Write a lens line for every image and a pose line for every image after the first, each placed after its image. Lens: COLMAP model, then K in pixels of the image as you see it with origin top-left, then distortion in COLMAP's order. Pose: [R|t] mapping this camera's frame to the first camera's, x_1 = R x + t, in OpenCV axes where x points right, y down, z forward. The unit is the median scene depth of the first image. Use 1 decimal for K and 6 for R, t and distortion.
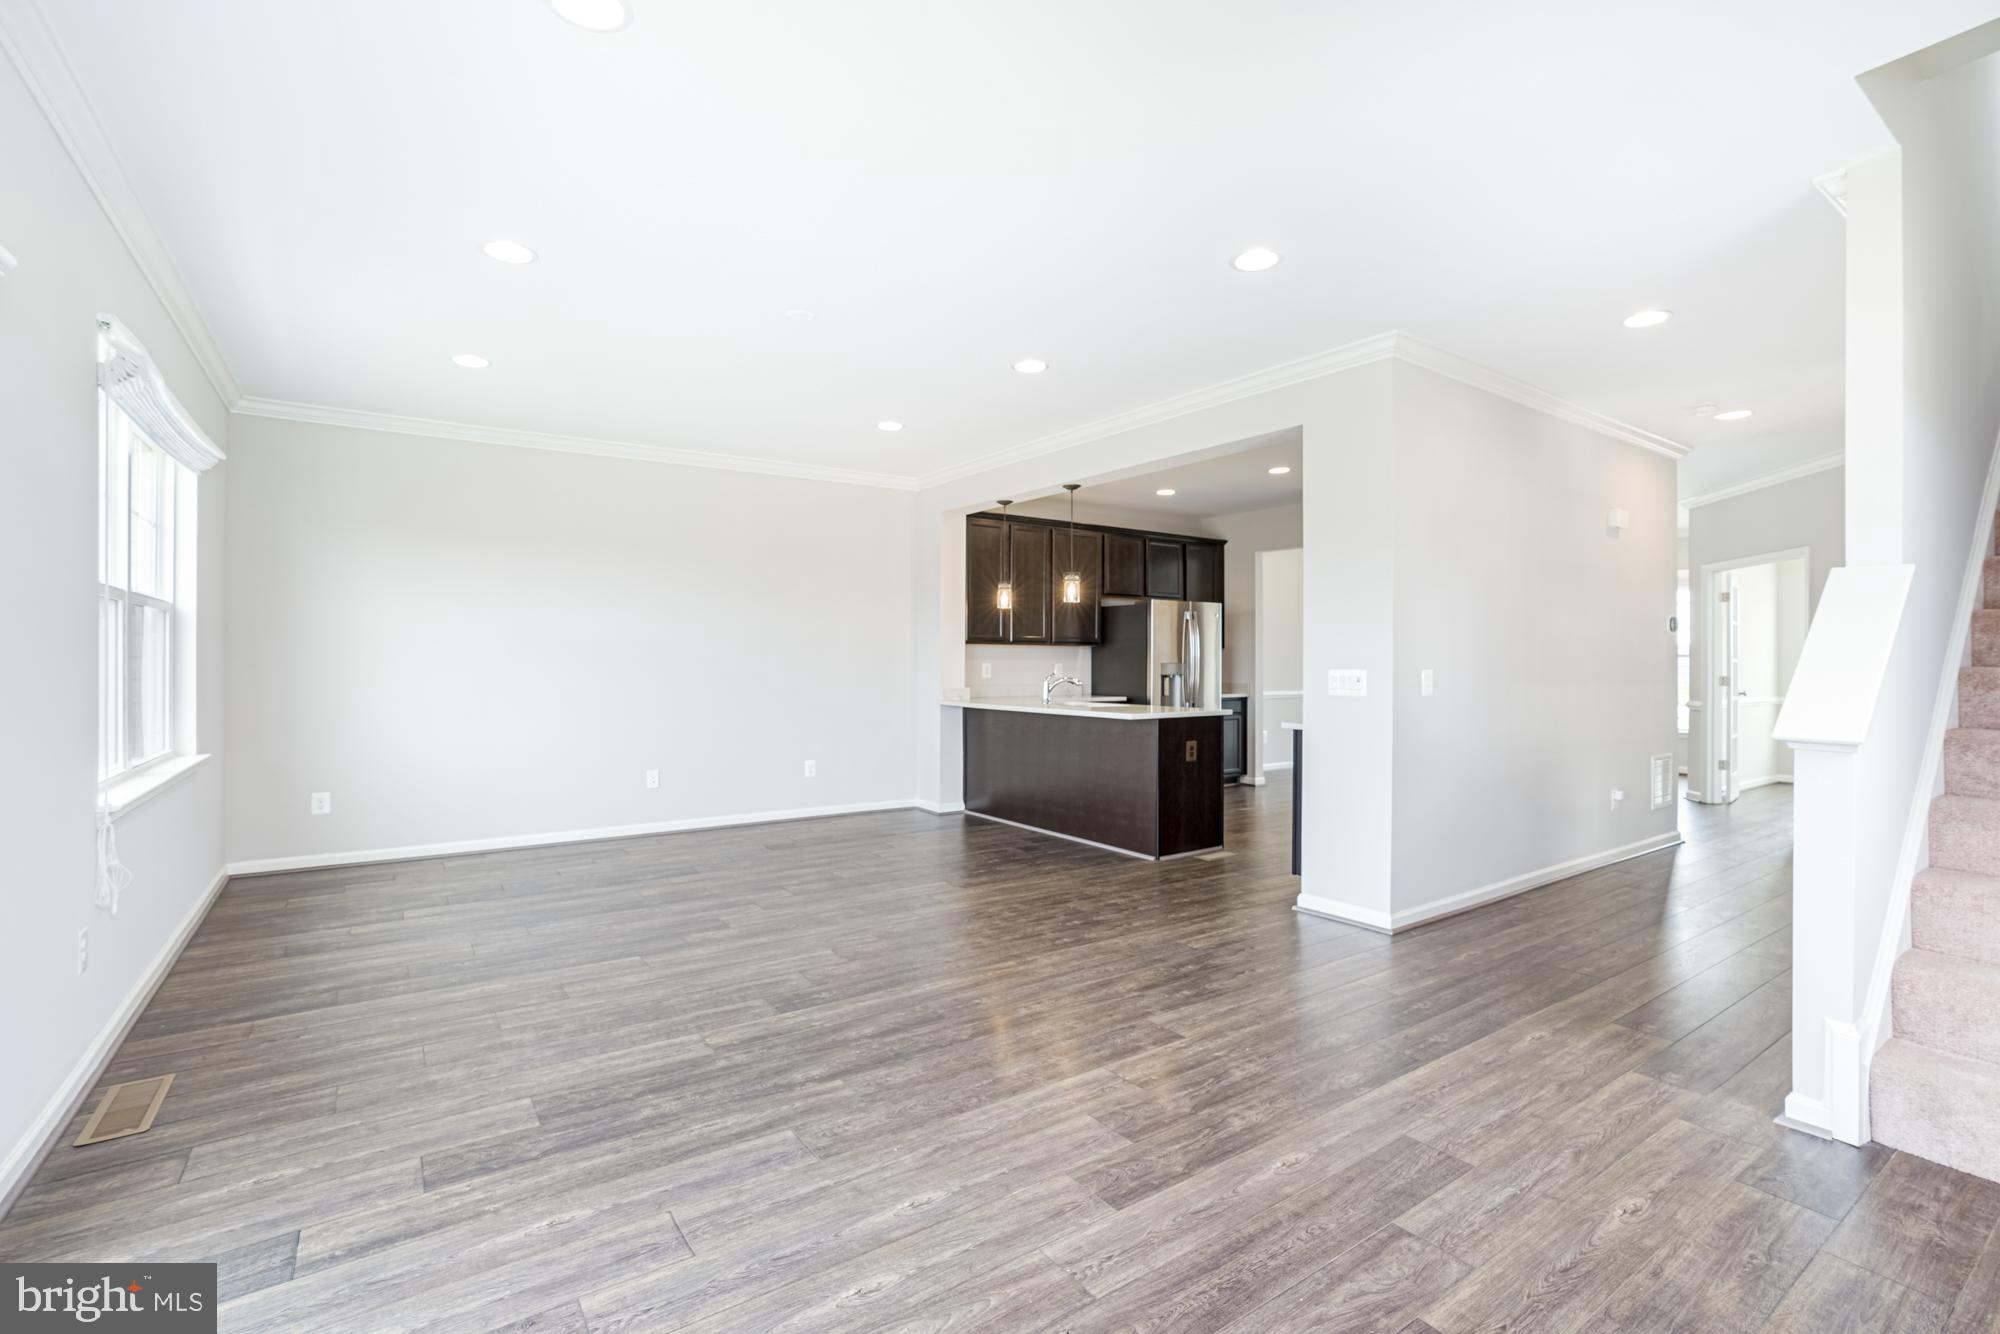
lens RADIAL K [[918.9, 0, 1002.3], [0, 918.9, 645.0], [0, 0, 1]] dist [-0.043821, 0.017203]
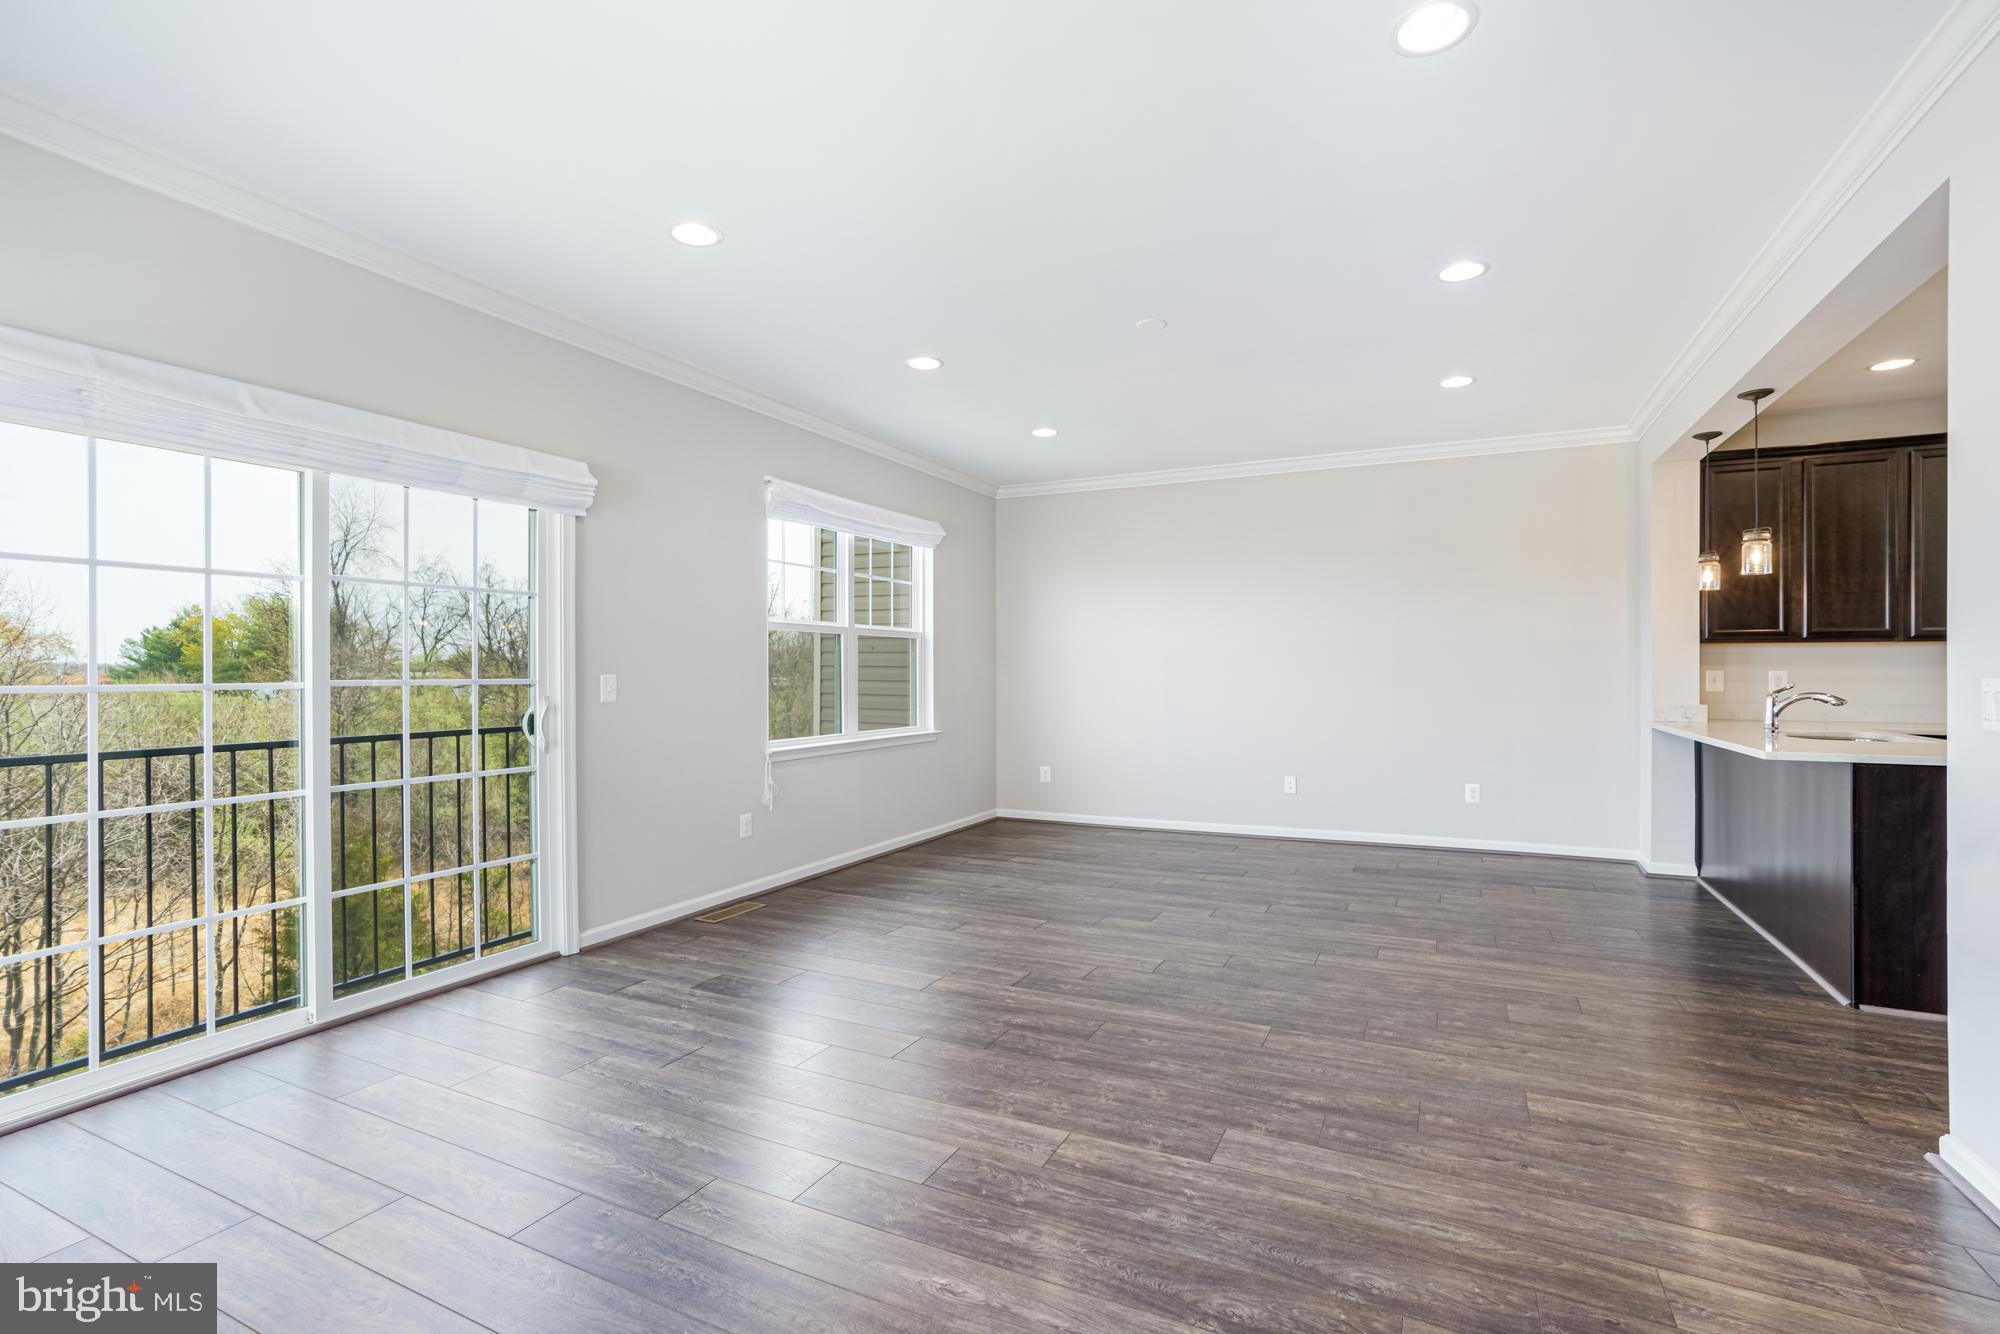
lens RADIAL K [[918.9, 0, 1003.4], [0, 918.9, 666.5], [0, 0, 1]] dist [-0.043821, 0.017203]
pose [[0.481783, -0.007022, -0.876262, 0.542069], [0.017318, 0.999849, 0.001509, 0.011455], [0.876119, -0.015902, 0.481832, 0.344226]]
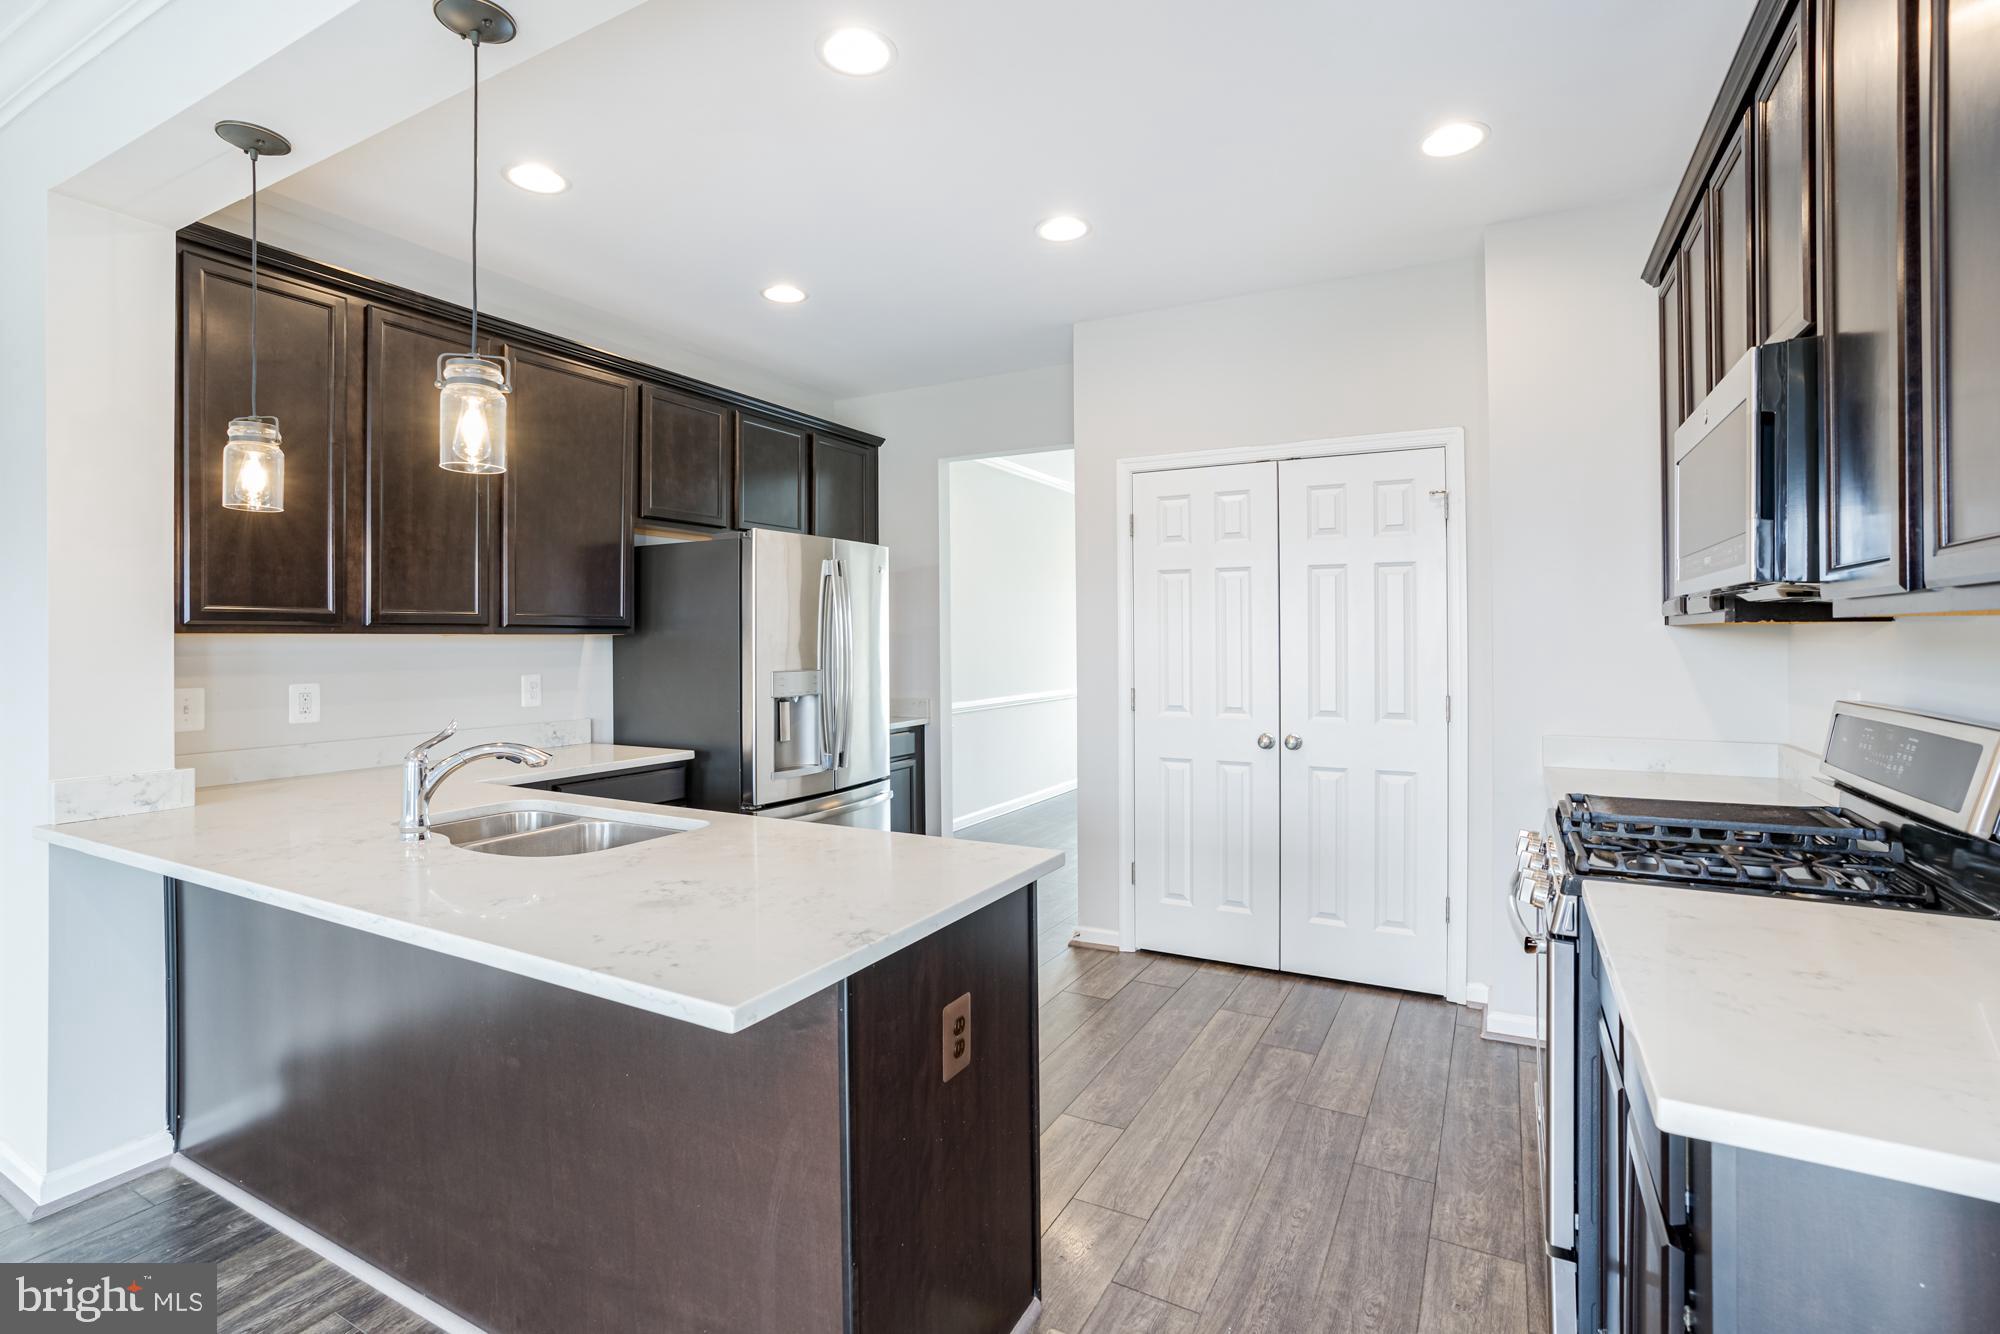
lens RADIAL K [[918.9, 0, 1005.1], [0, 918.9, 640.7], [0, 0, 1]] dist [-0.043821, 0.017203]
pose [[0.893072, -0.009252, 0.449819, 0.136664], [0.001081, 0.999830, 0.018419, -0.006742], [-0.449913, -0.015964, 0.892930, 1.038139]]
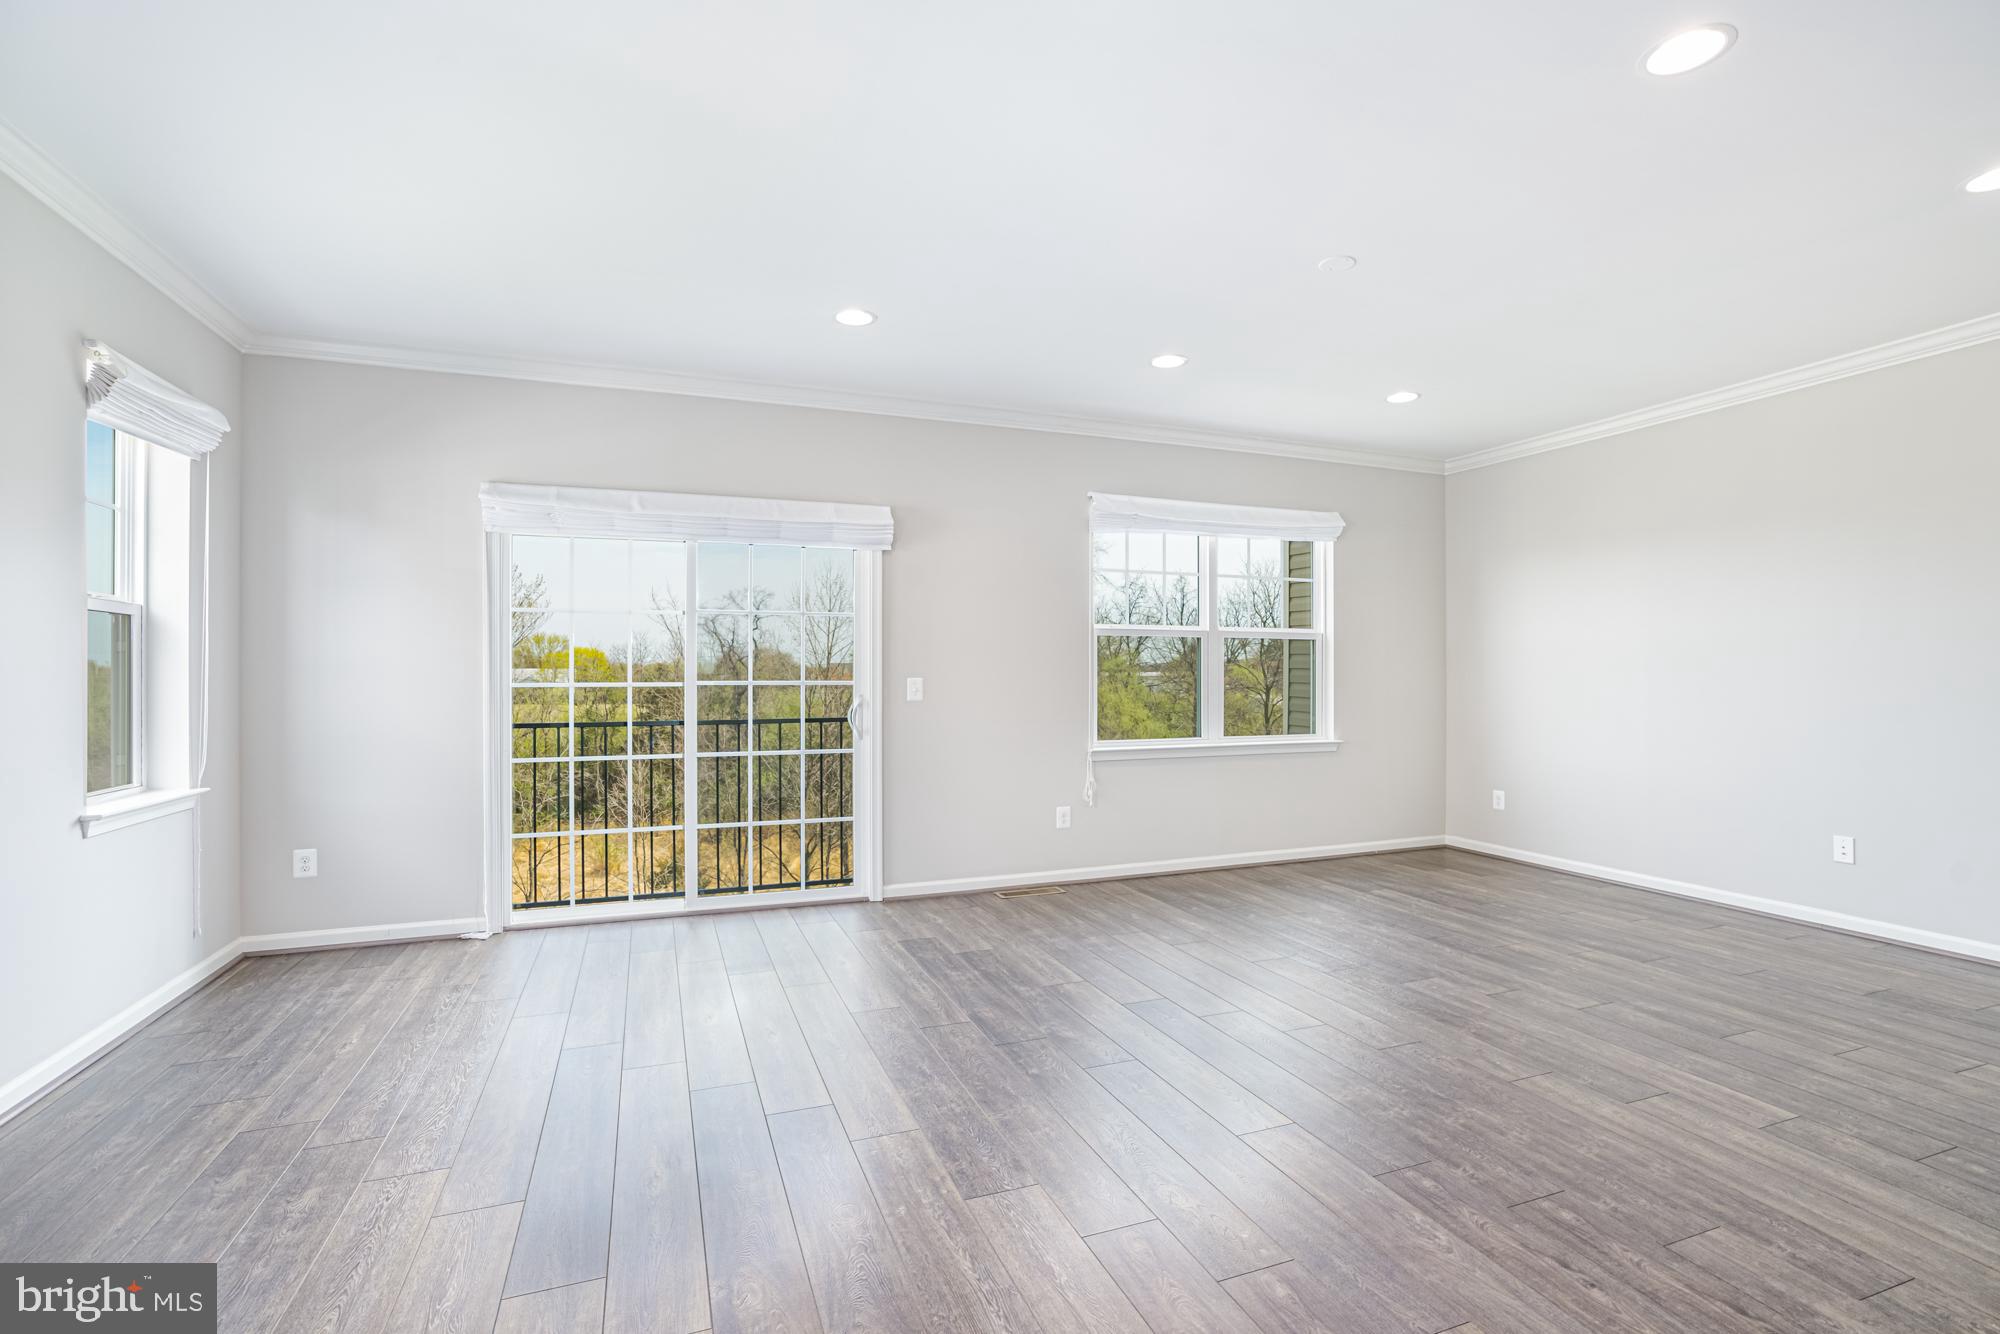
lens RADIAL K [[918.9, 0, 1005.1], [0, 918.9, 663.4], [0, 0, 1]] dist [-0.043821, 0.017203]
pose [[-0.235983, -0.010694, -0.971698, 0.617861], [0.014910, 0.999782, -0.014624, 0.014506], [0.971643, -0.017939, -0.235772, 0.836918]]
